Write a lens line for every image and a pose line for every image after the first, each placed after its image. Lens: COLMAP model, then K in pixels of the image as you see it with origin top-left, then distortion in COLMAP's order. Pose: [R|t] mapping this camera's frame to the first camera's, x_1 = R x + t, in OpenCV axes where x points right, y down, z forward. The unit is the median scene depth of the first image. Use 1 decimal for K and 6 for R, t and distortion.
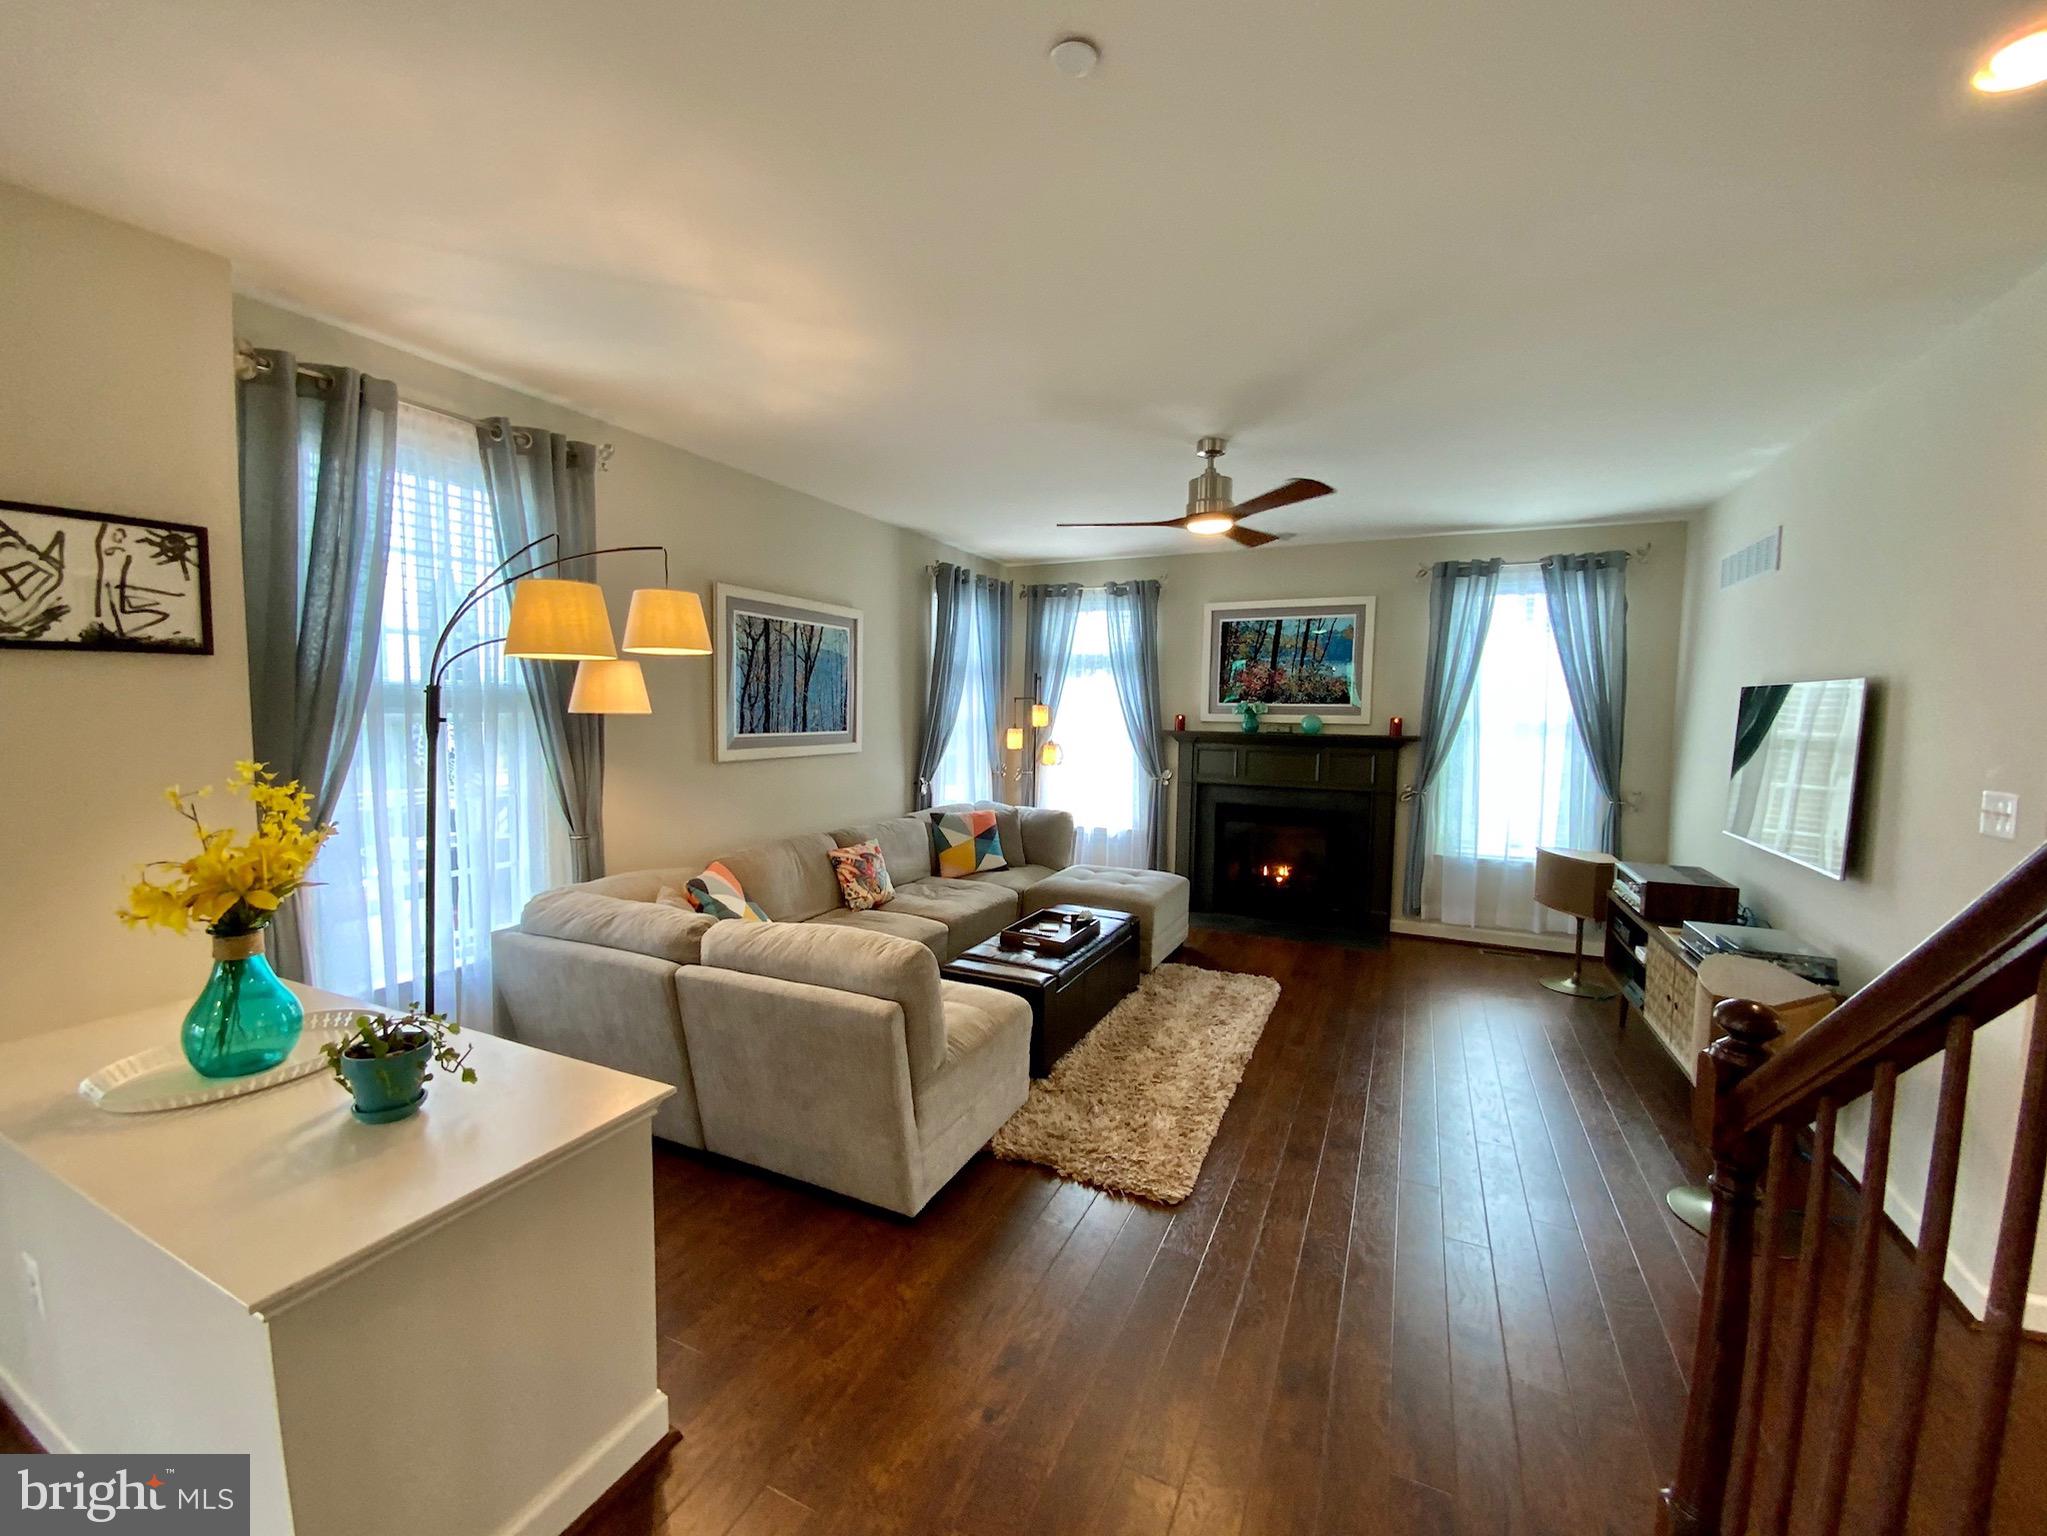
lens RADIAL K [[828.6, 0, 1023.5], [0, 828.6, 768.0], [0, 0, 1]] dist [0.022248, -0.020582]
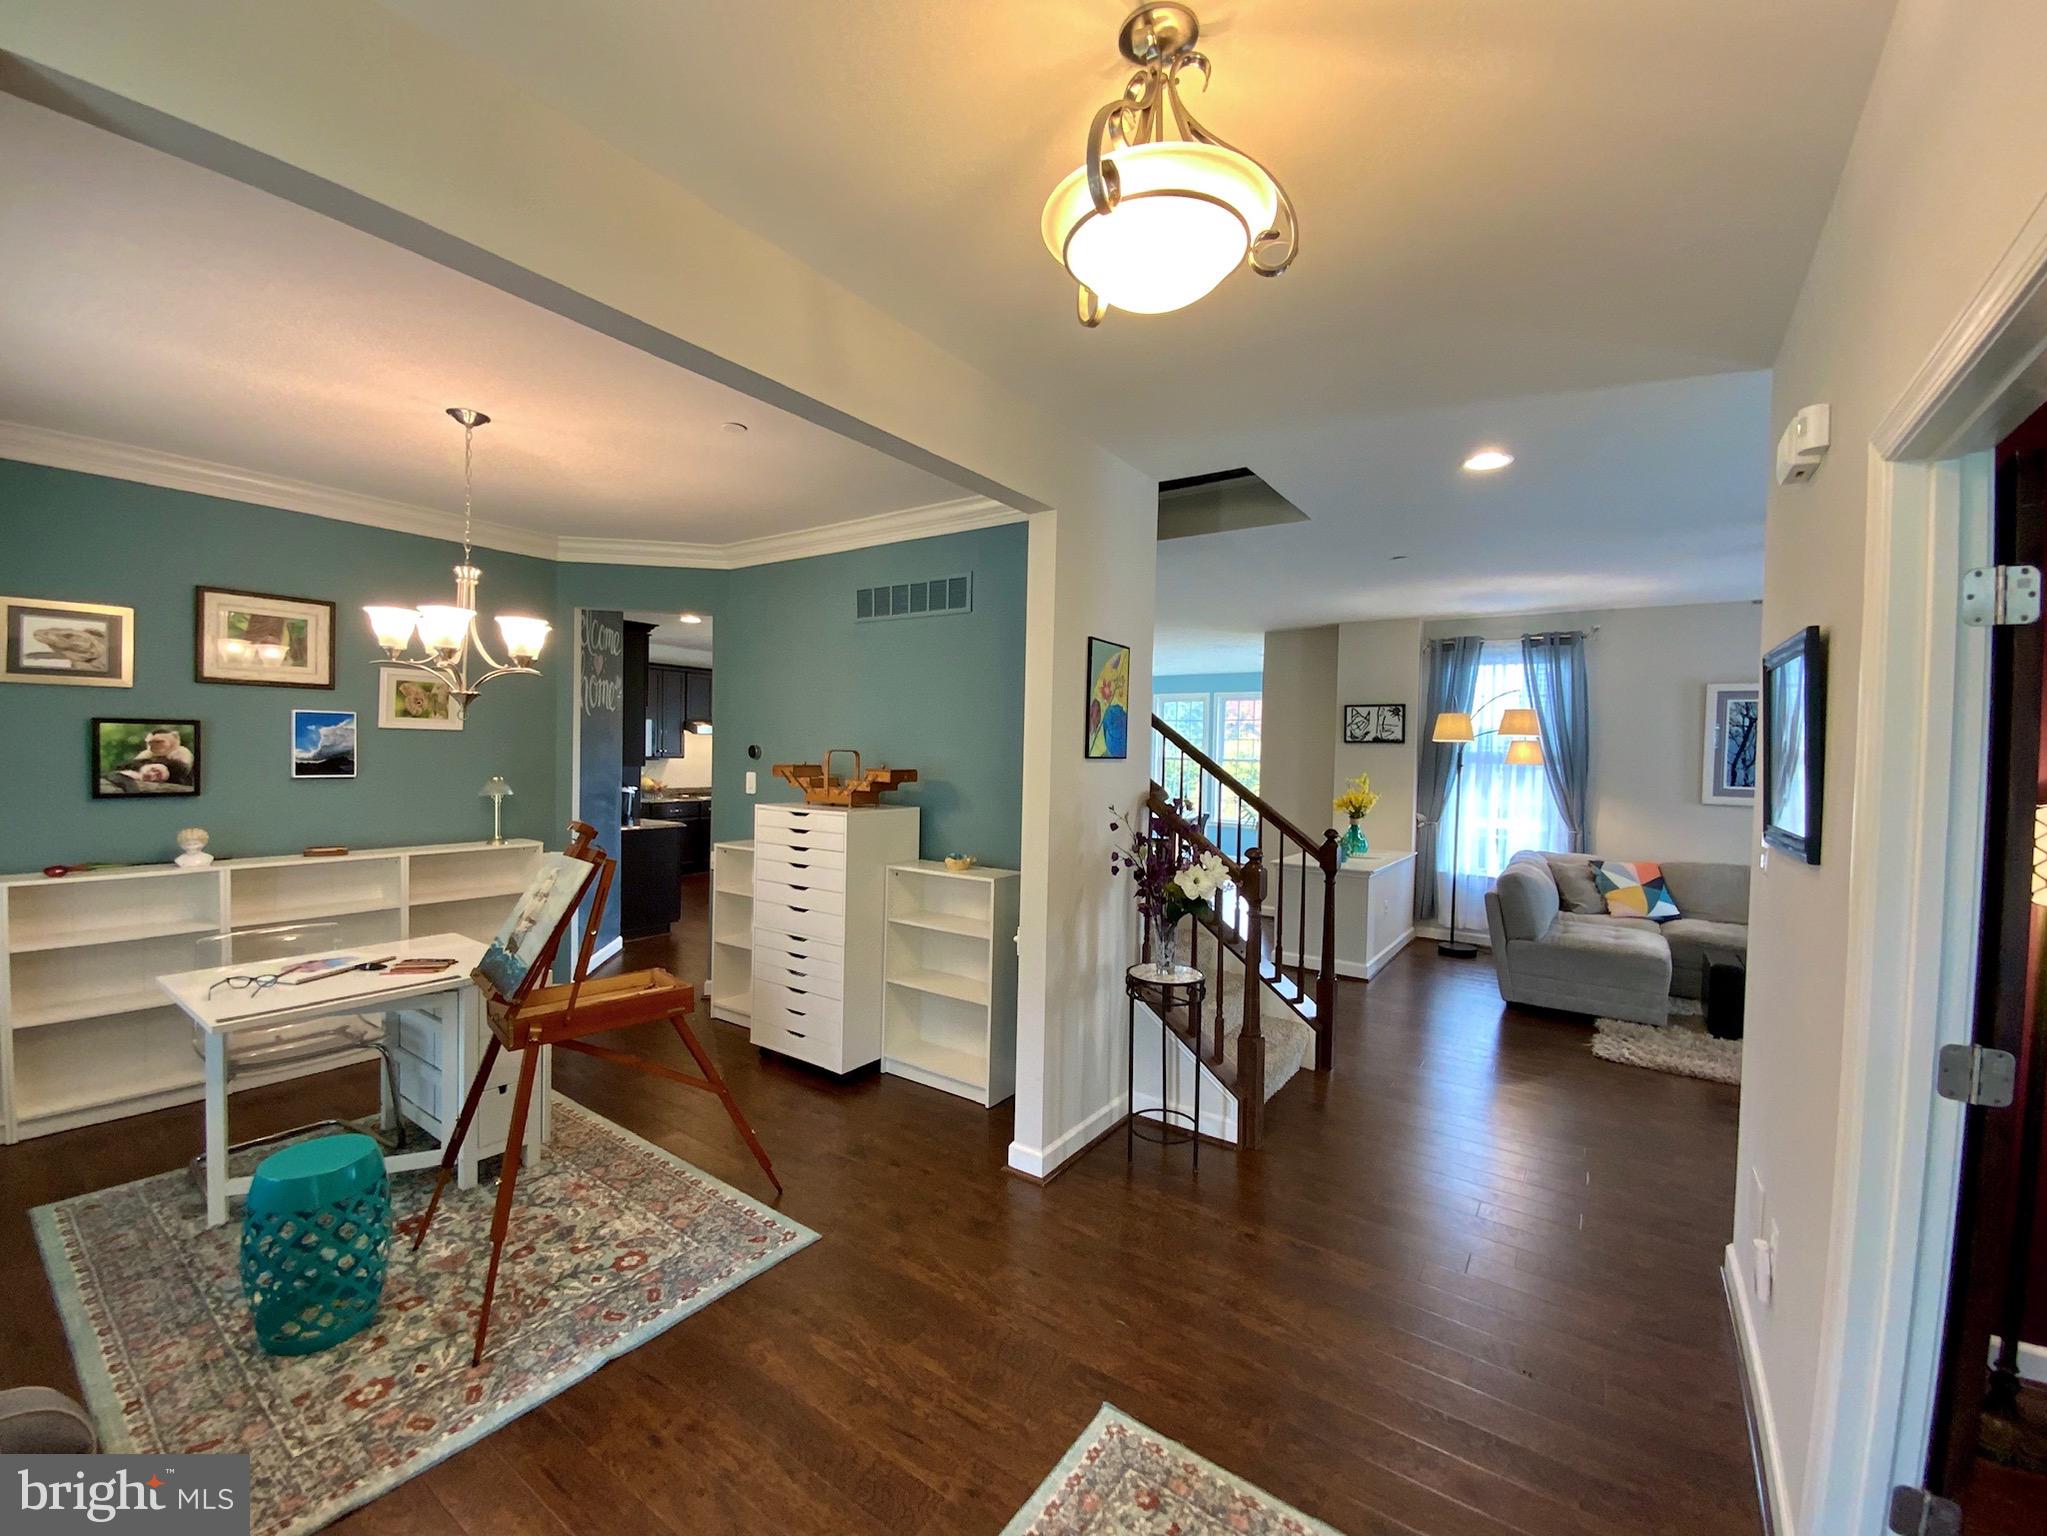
lens RADIAL K [[828.6, 0, 1023.5], [0, 828.6, 768.0], [0, 0, 1]] dist [0.022248, -0.020582]
pose [[-0.161216, 0.009462, -0.986874, 1.144425], [-0.096814, 0.994980, 0.025355, 0.007739], [0.982159, 0.099631, -0.159491, 0.043227]]
